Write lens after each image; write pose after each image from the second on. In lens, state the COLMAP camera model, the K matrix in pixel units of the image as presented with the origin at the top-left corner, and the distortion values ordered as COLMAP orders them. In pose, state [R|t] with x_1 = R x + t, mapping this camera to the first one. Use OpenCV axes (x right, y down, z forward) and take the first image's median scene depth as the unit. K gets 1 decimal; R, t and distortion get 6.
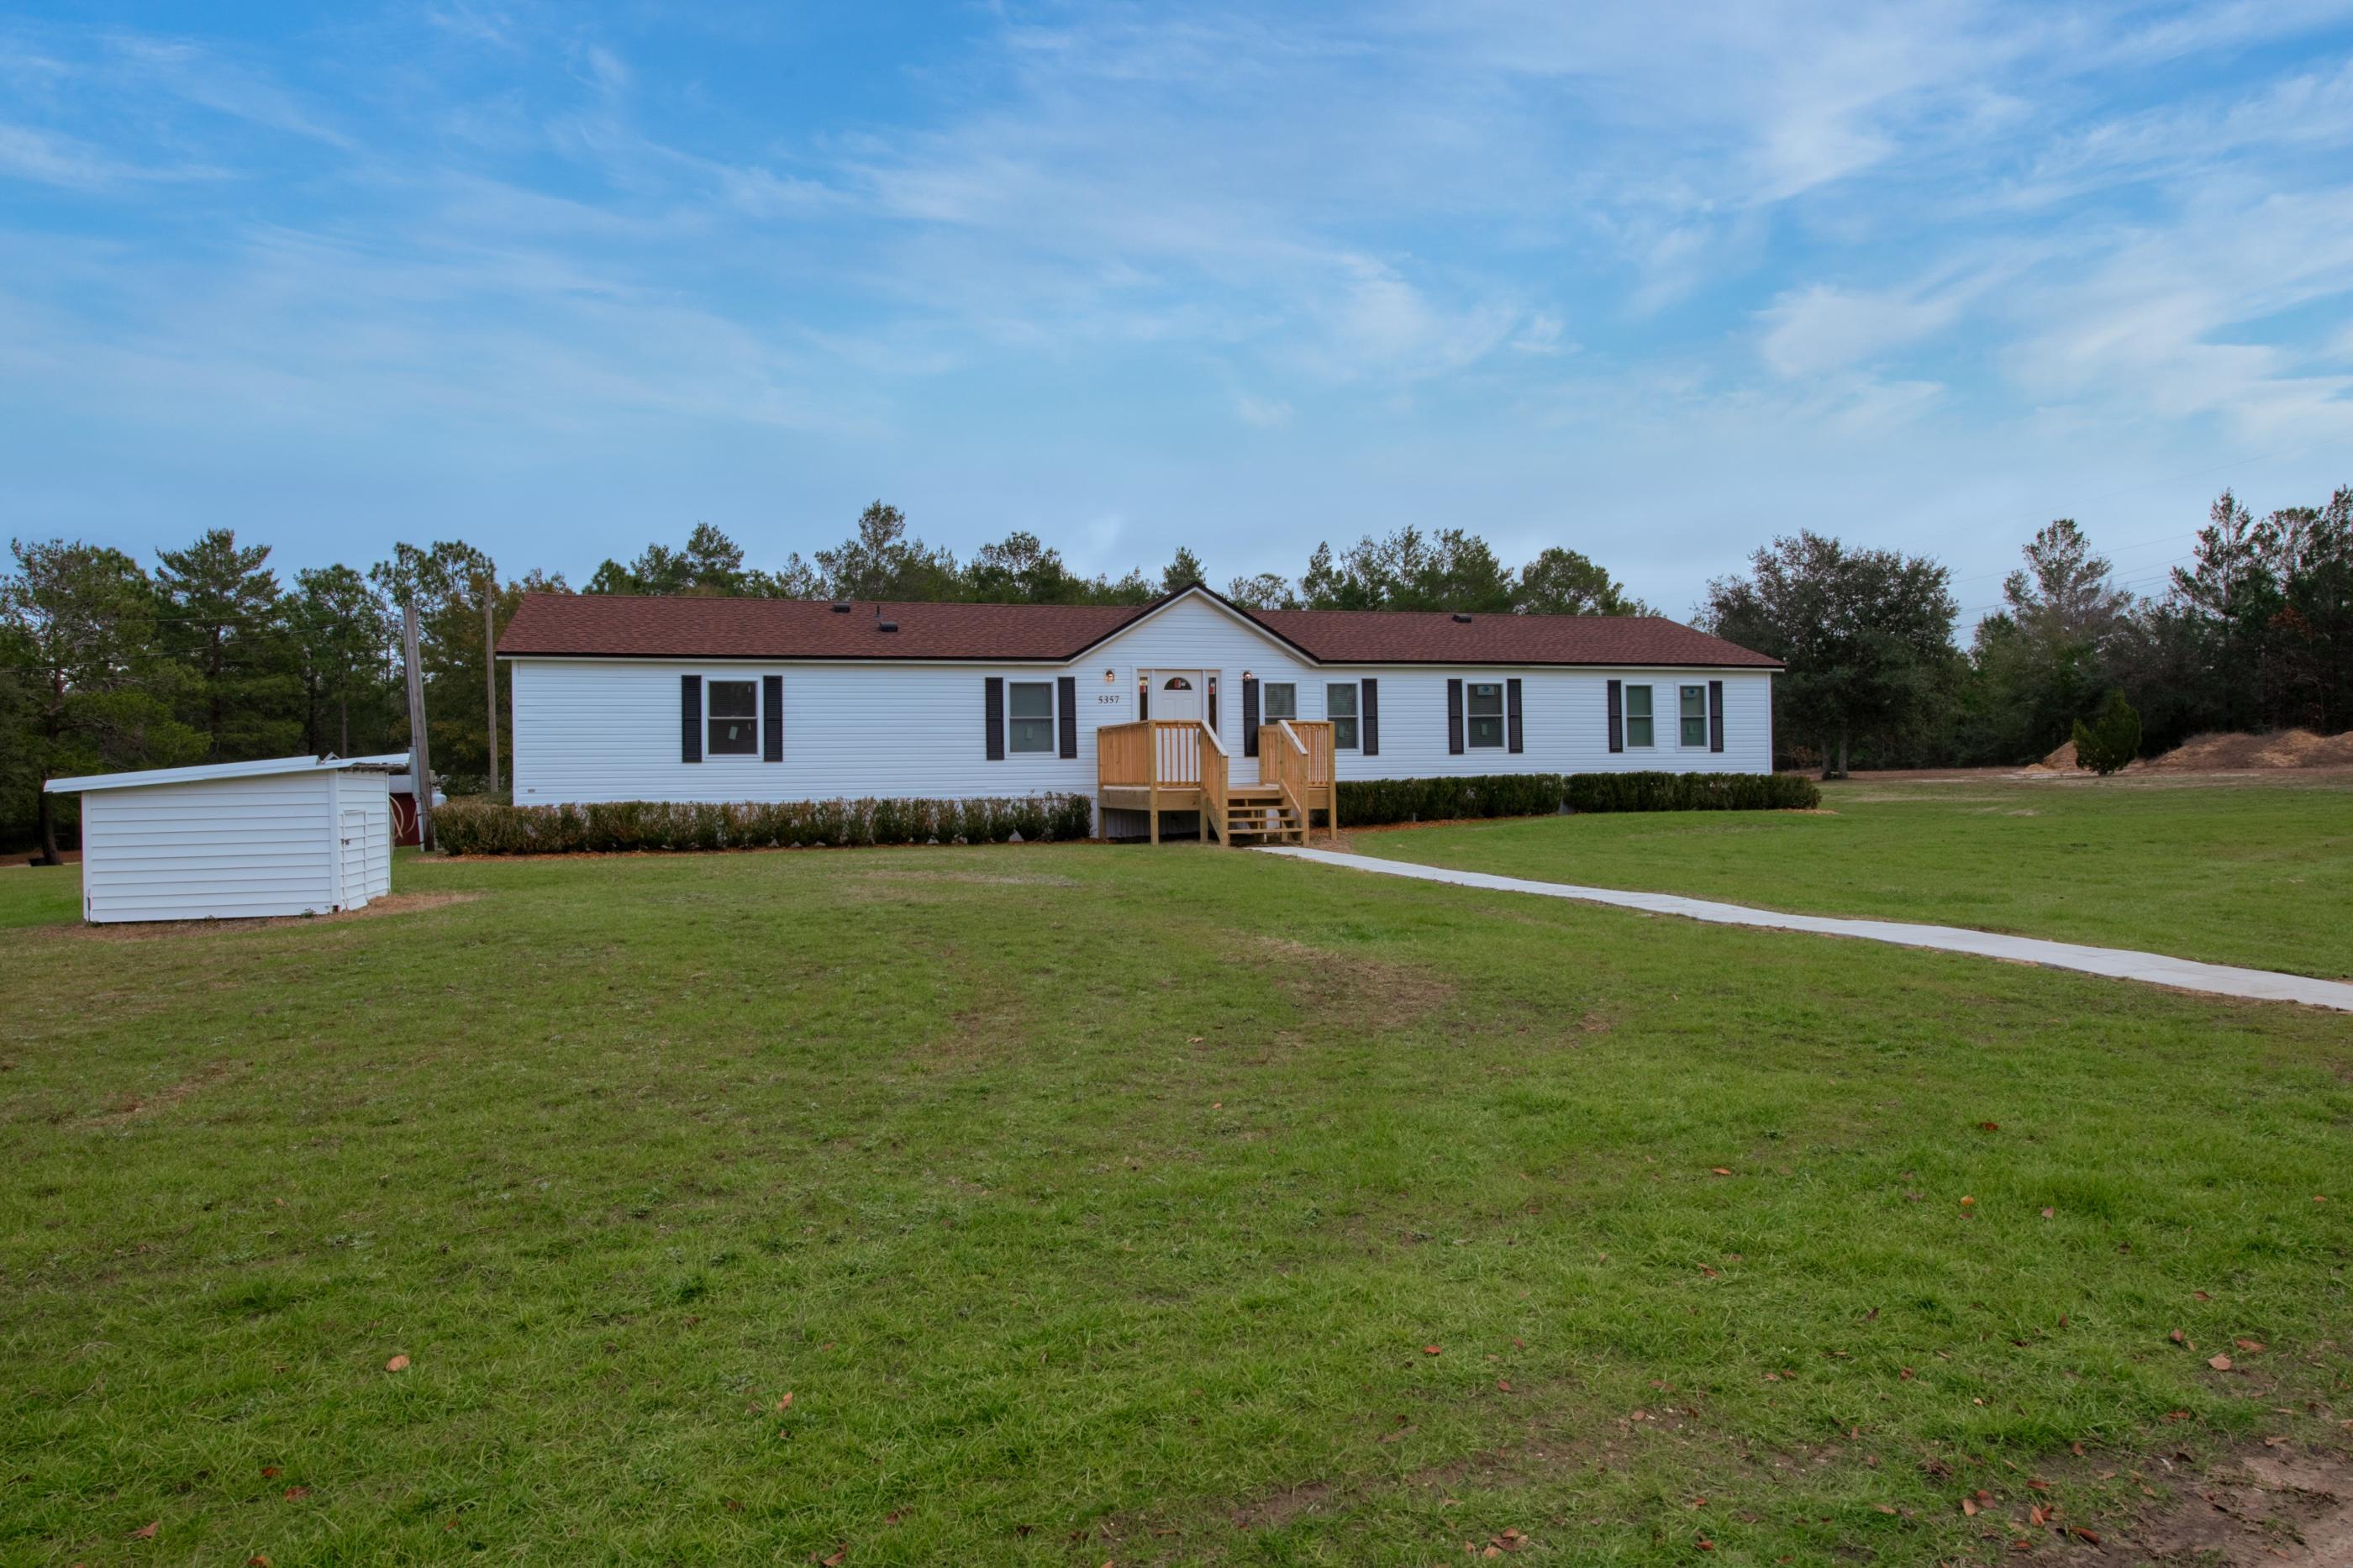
lens RADIAL K [[1503.1, 0, 1176.5], [0, 1503.1, 784.0], [0, 0, 1]] dist [0.037508, -0.000635]
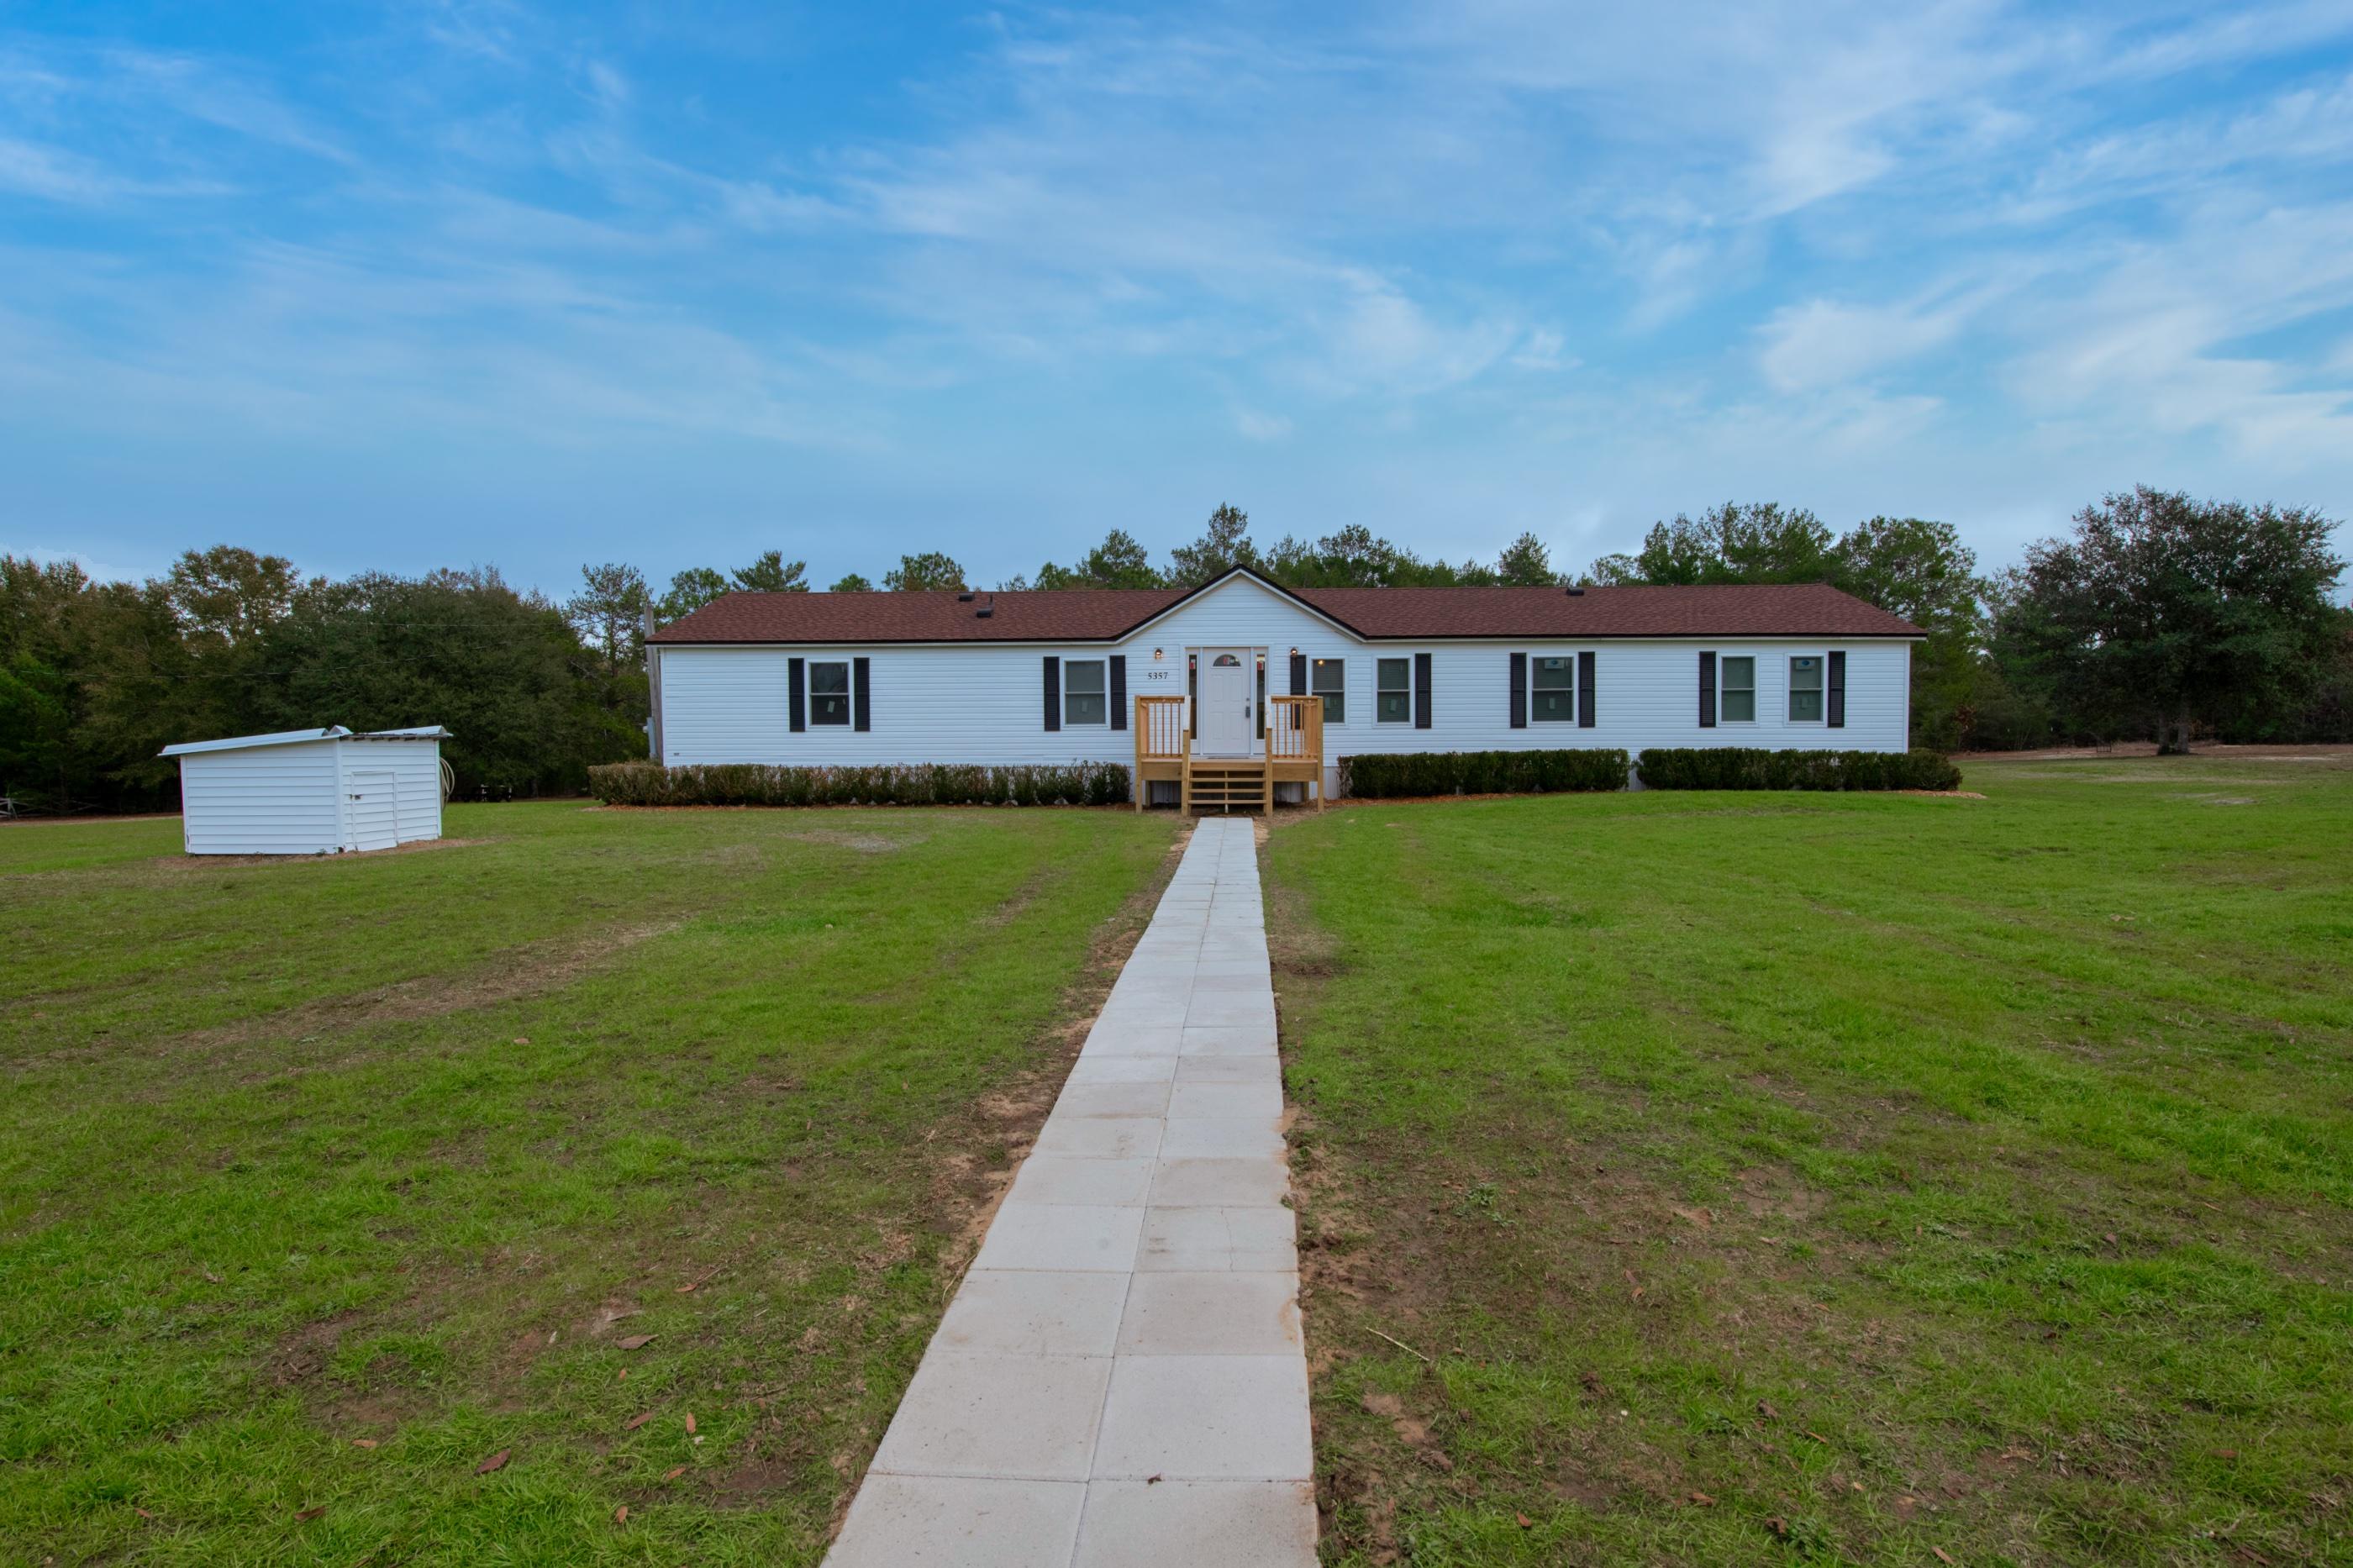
lens RADIAL K [[1293.7, 0, 1177.1], [0, 1293.7, 722.5], [0, 0, 1]] dist [0.011888, 0.000505]
pose [[0.946422, 0.005392, -0.322887, 0.255927], [-0.010871, 0.999826, -0.015168, -0.008179], [0.322749, 0.017865, 0.946316, 0.117912]]
